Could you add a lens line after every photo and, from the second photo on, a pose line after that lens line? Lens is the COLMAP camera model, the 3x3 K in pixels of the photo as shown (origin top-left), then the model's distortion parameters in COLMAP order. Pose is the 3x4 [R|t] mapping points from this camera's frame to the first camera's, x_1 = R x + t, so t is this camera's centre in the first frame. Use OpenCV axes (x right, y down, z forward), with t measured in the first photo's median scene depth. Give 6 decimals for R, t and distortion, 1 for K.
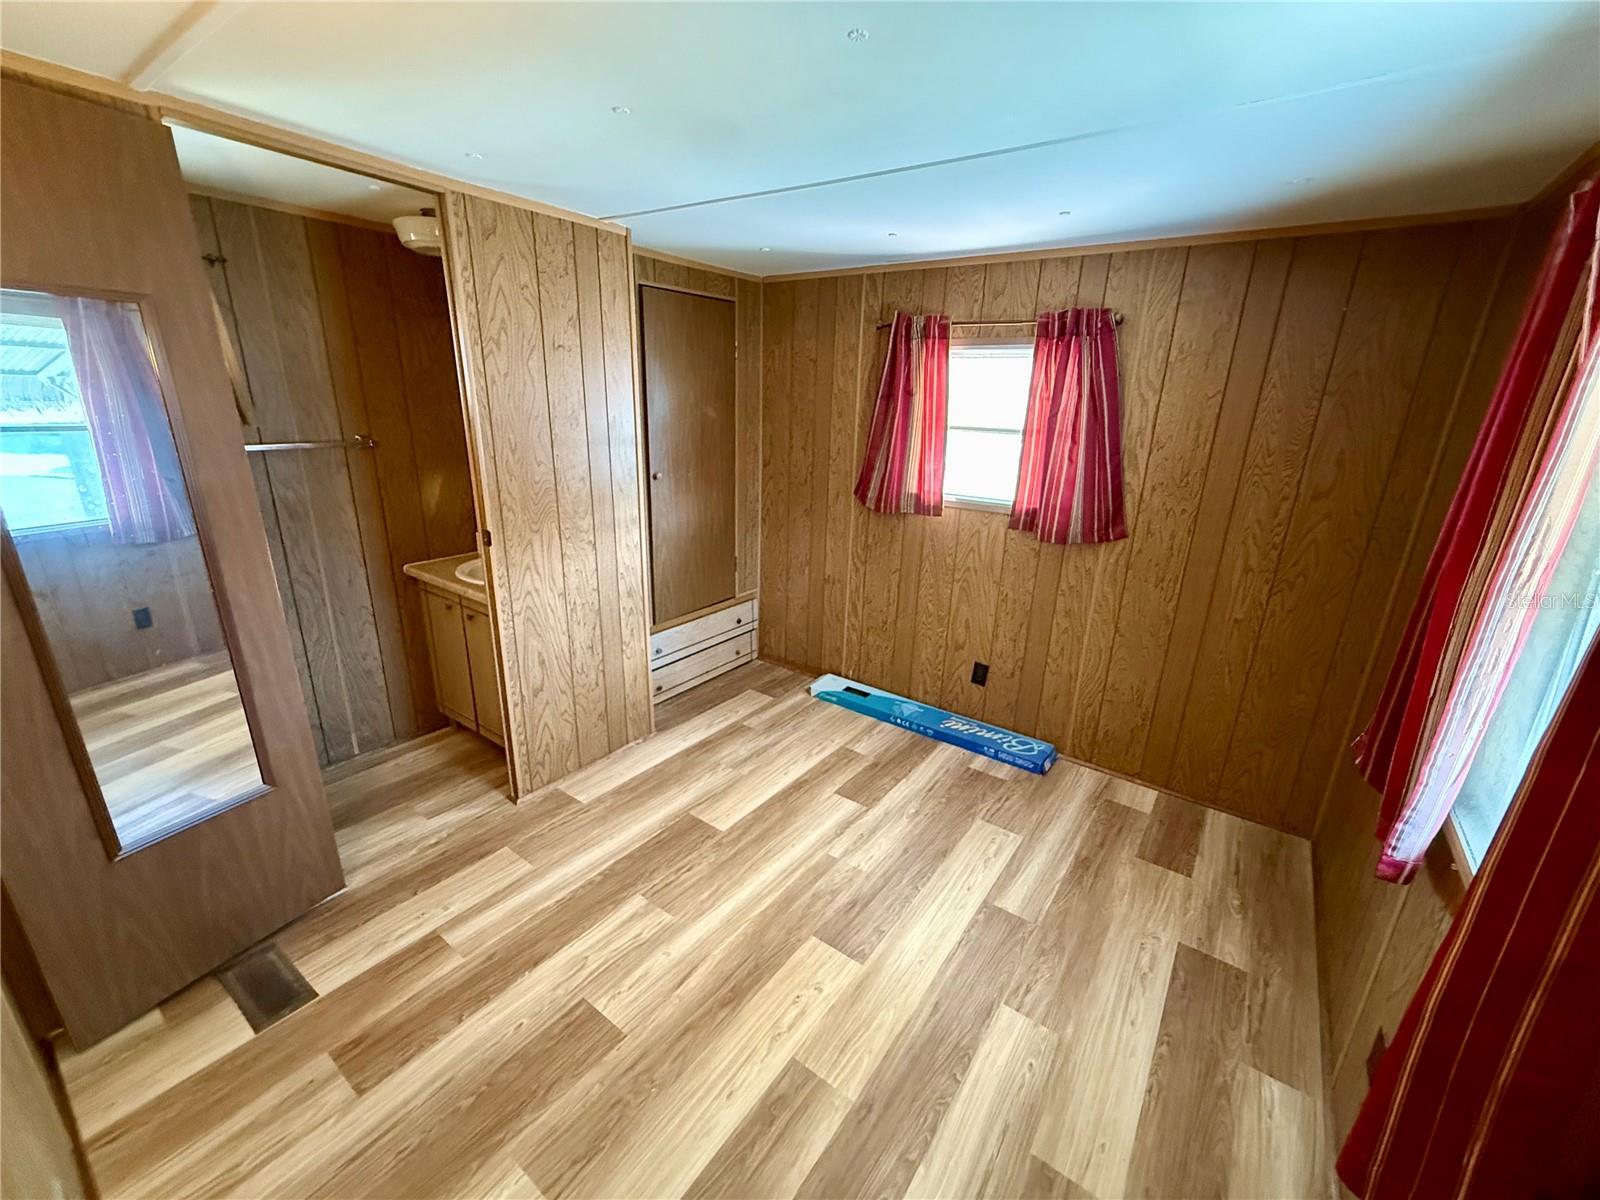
lens RADIAL K [[655.7, 0, 801.0], [0, 655.7, 601.8], [0, 0, 1]] dist [-0.003563, 0.000202]
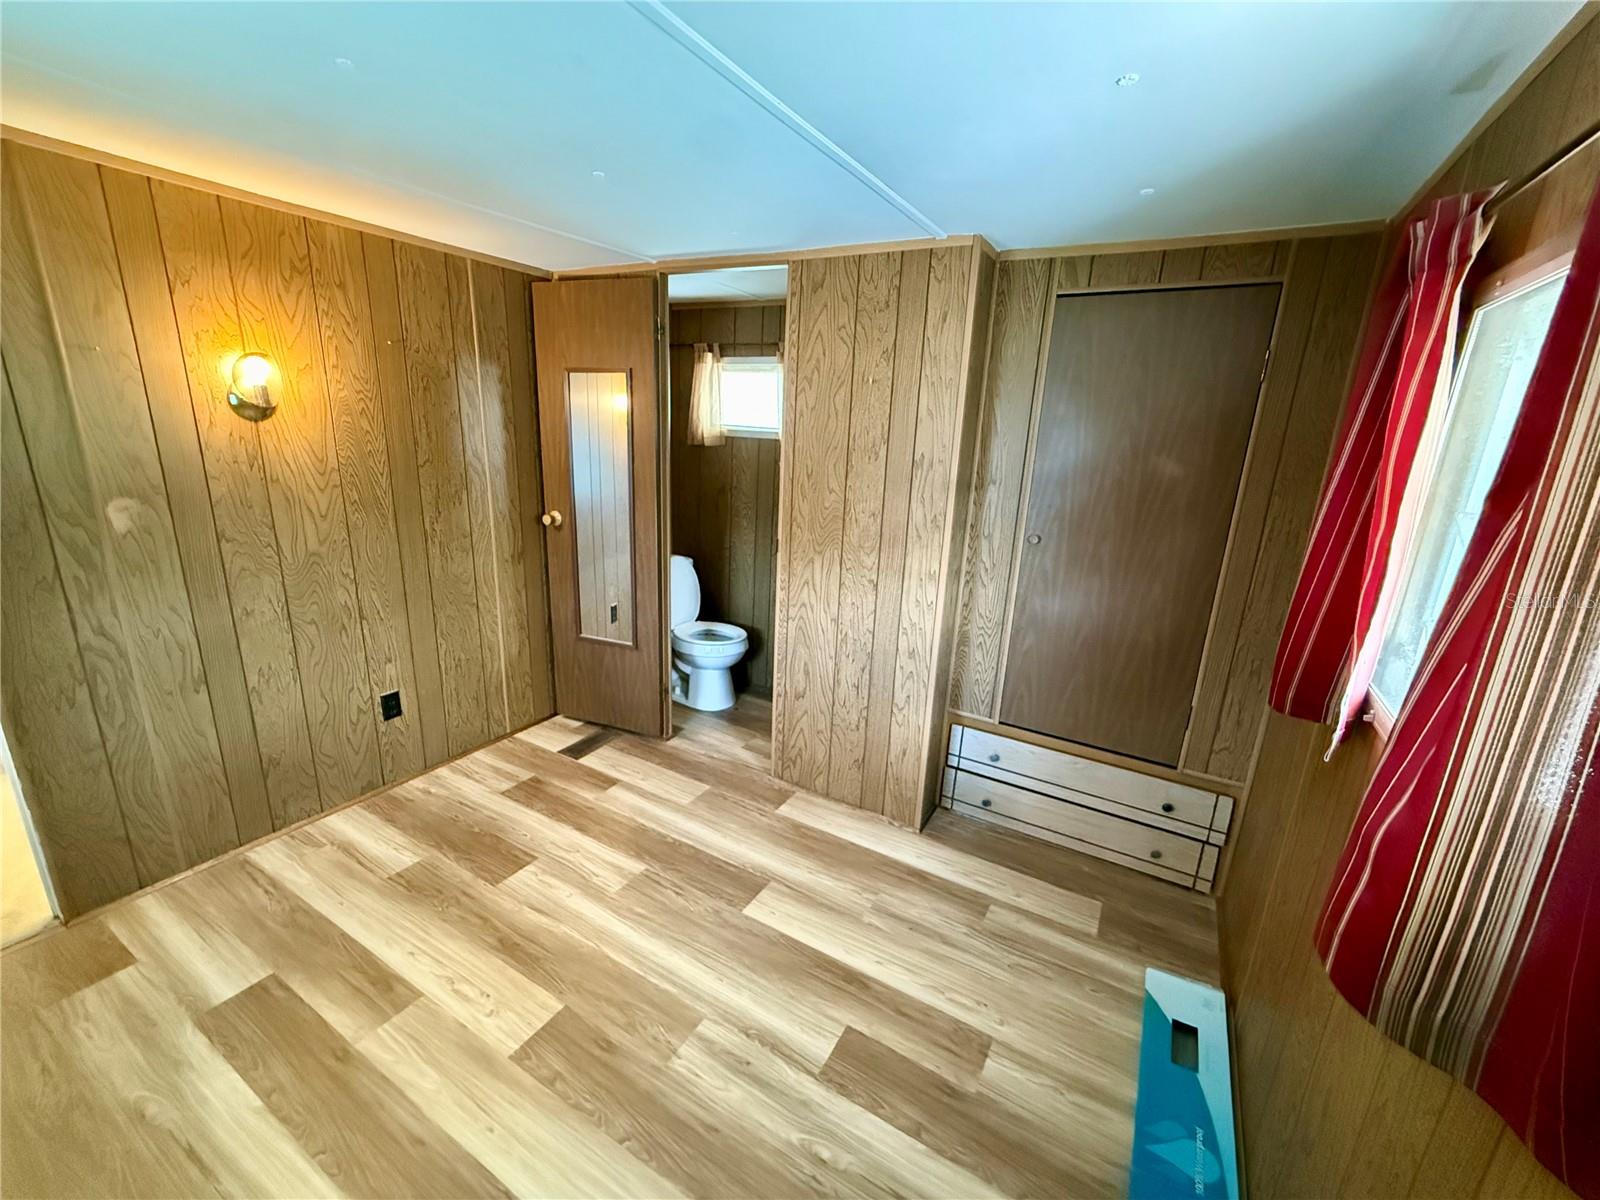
lens RADIAL K [[655.7, 0, 800.1], [0, 655.7, 601.1], [0, 0, 1]] dist [-0.003563, 0.000202]
pose [[0.098346, 0.234372, -0.967160, 0.669039], [-0.342910, 0.920332, 0.188156, -0.232718], [0.934206, 0.313144, 0.170880, 0.838495]]
